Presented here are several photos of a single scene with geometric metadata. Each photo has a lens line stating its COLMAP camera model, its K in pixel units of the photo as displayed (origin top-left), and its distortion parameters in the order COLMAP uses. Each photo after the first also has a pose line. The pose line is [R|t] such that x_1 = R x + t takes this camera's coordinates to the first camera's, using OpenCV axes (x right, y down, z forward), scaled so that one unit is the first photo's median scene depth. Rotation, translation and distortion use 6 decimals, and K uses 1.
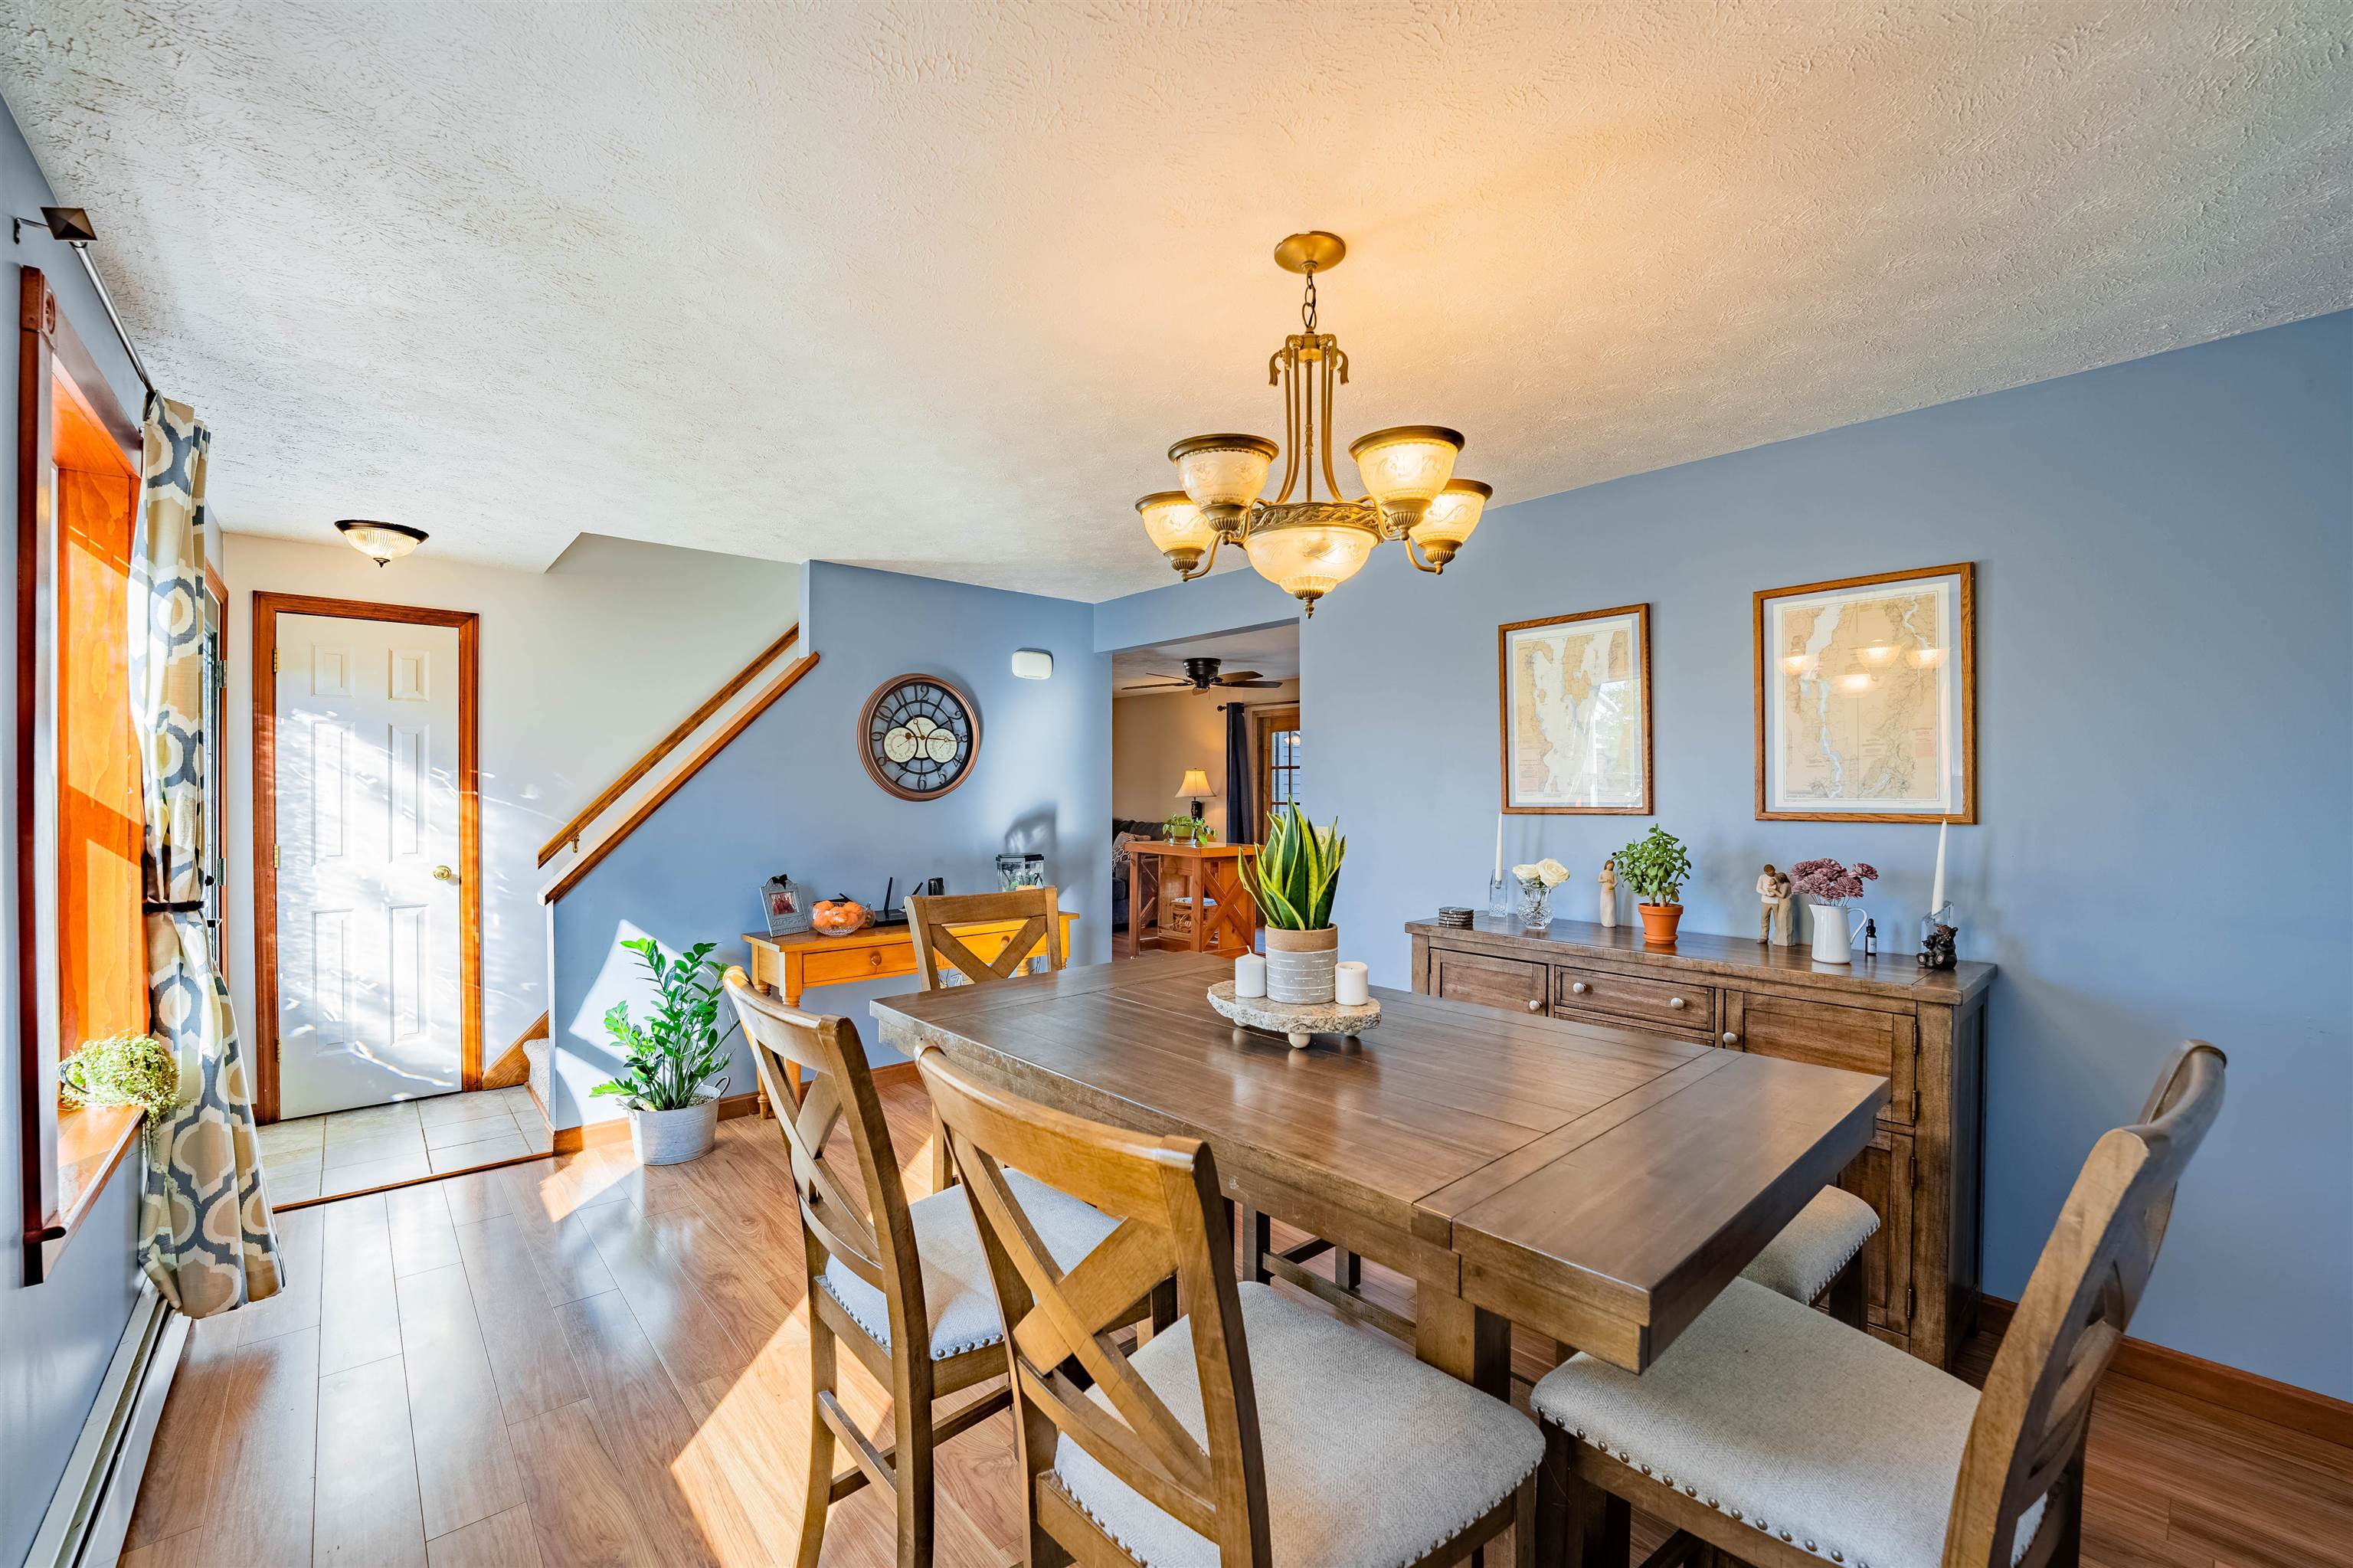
lens RADIAL K [[960.0, 0, 1171.6], [0, 960.0, 784.9], [0, 0, 1]] dist [-0.026556, 0.001902]
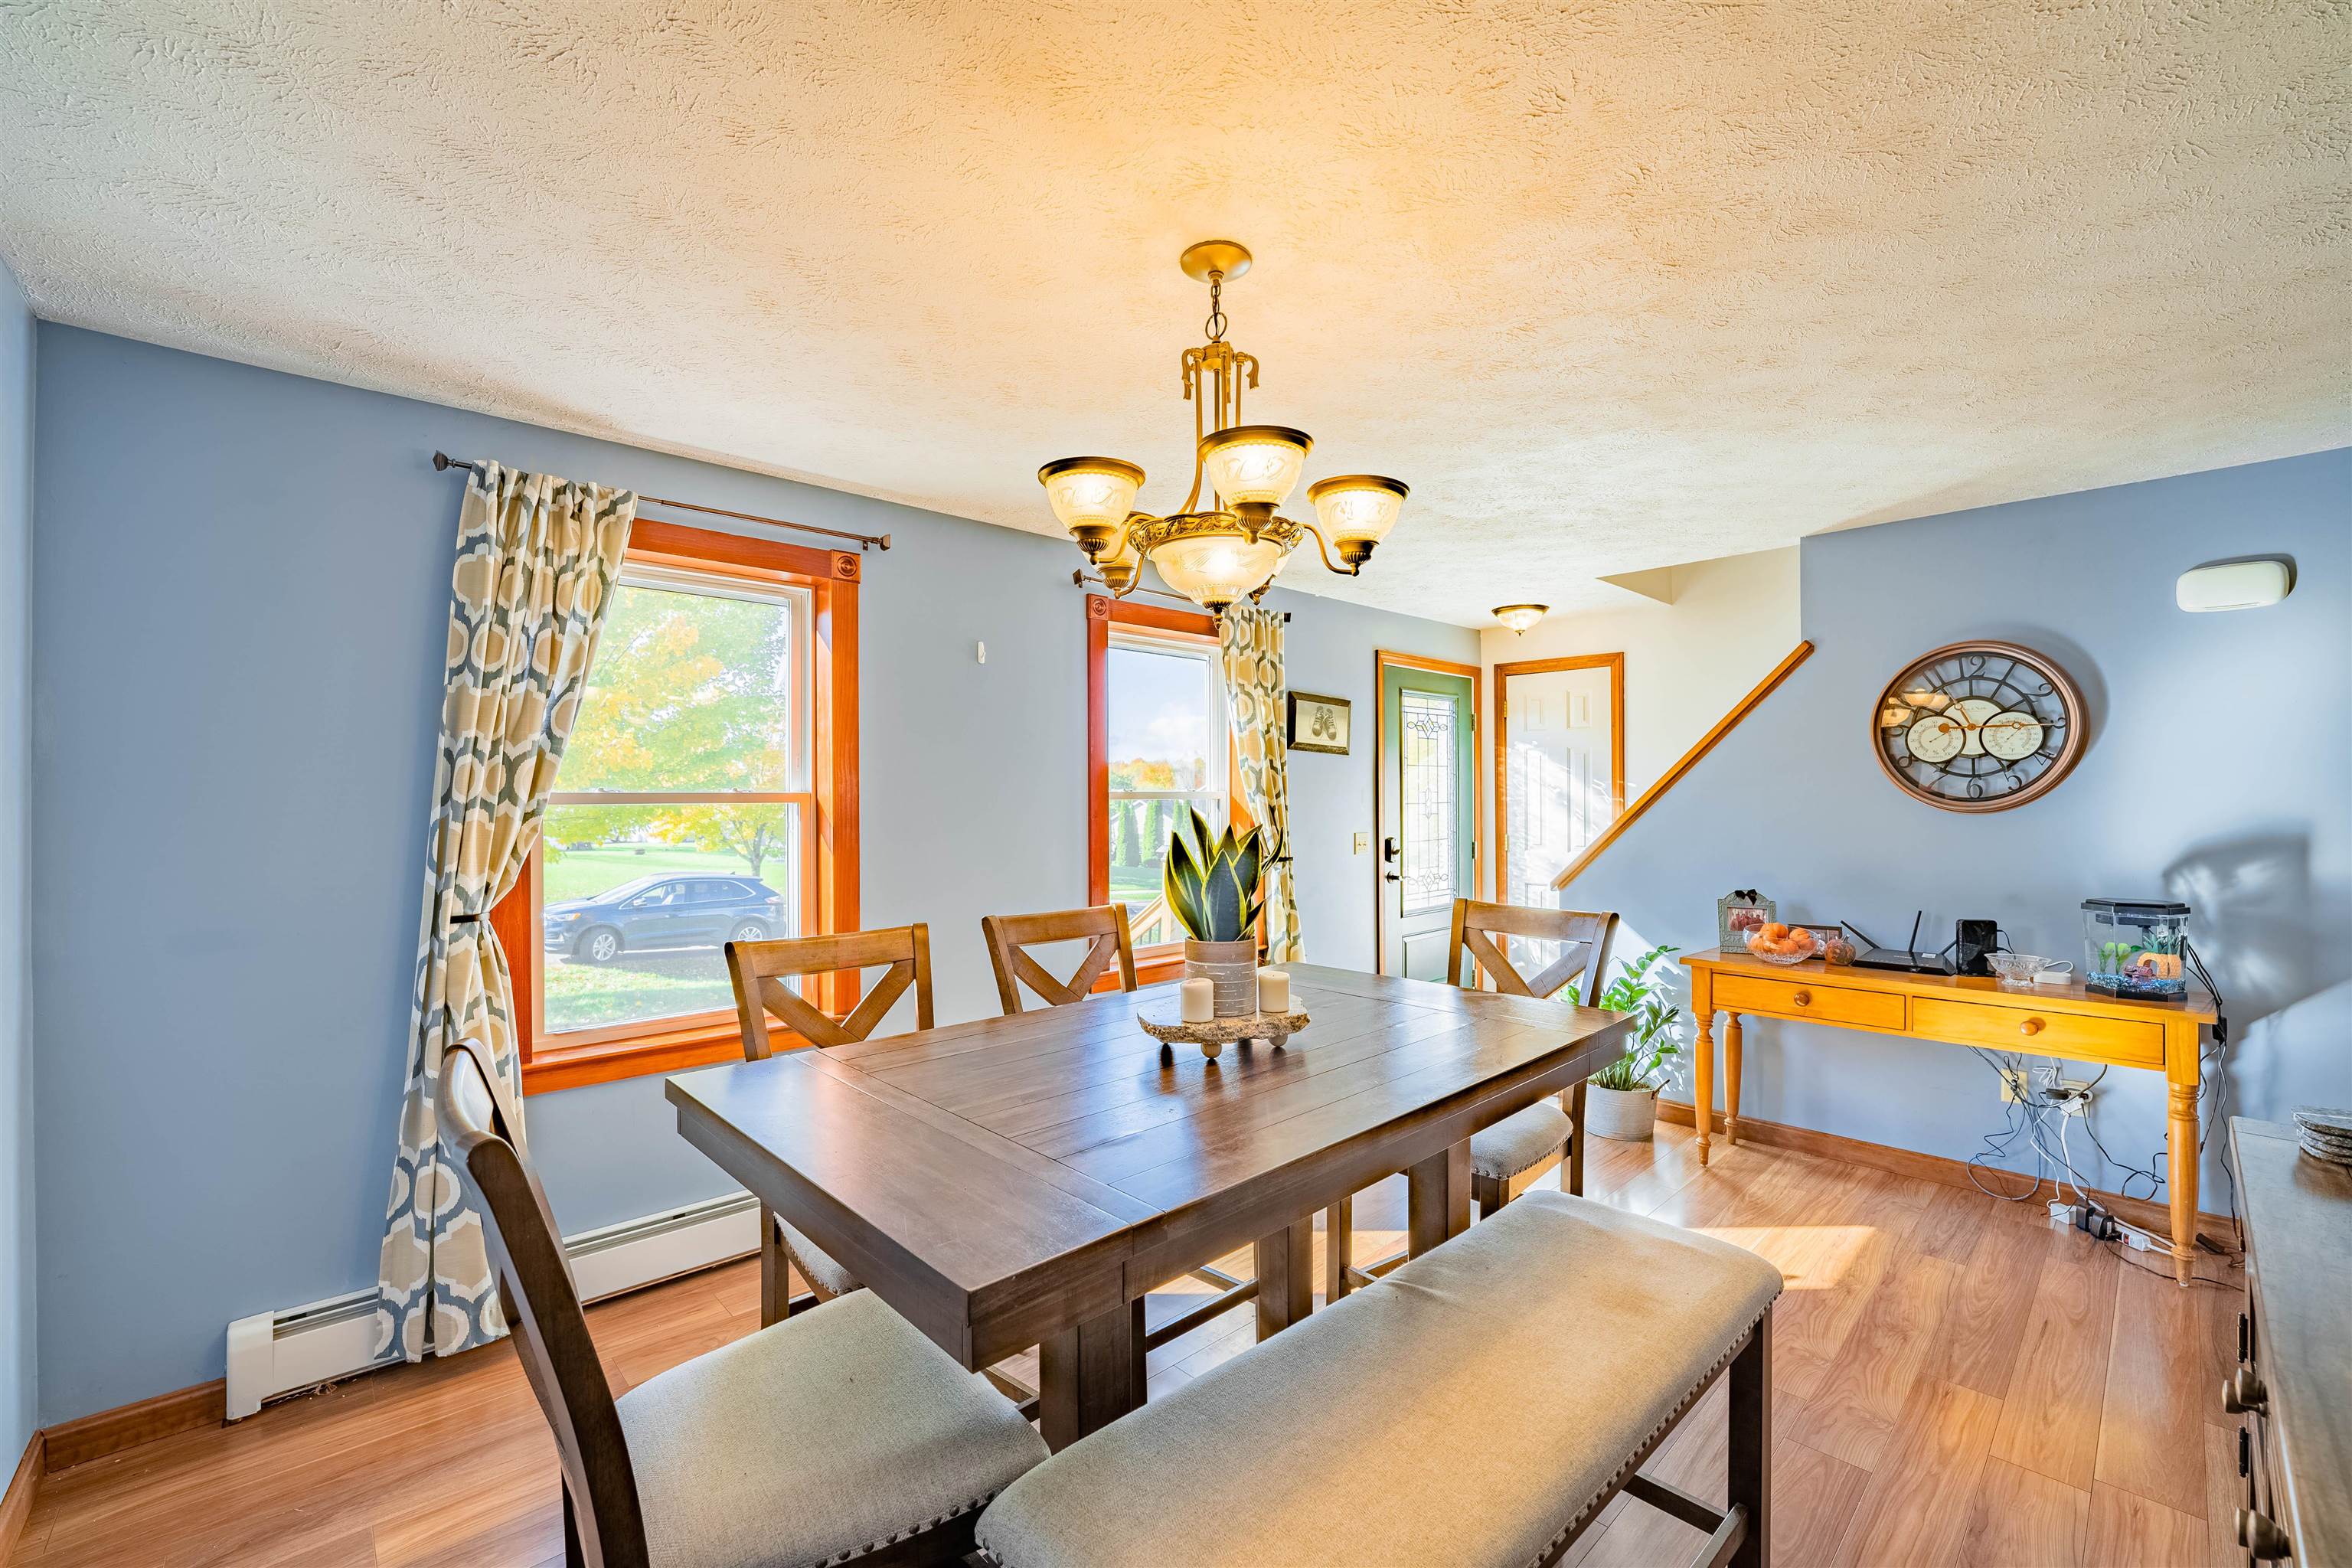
lens RADIAL K [[959.5, 0, 1170.4], [0, 959.5, 788.7], [0, 0, 1]] dist [-0.026556, 0.001902]
pose [[0.038339, -0.007098, -0.999240, 0.450984], [0.005056, 0.999963, -0.006909, -0.000386], [0.999252, -0.004787, 0.038373, 0.365435]]
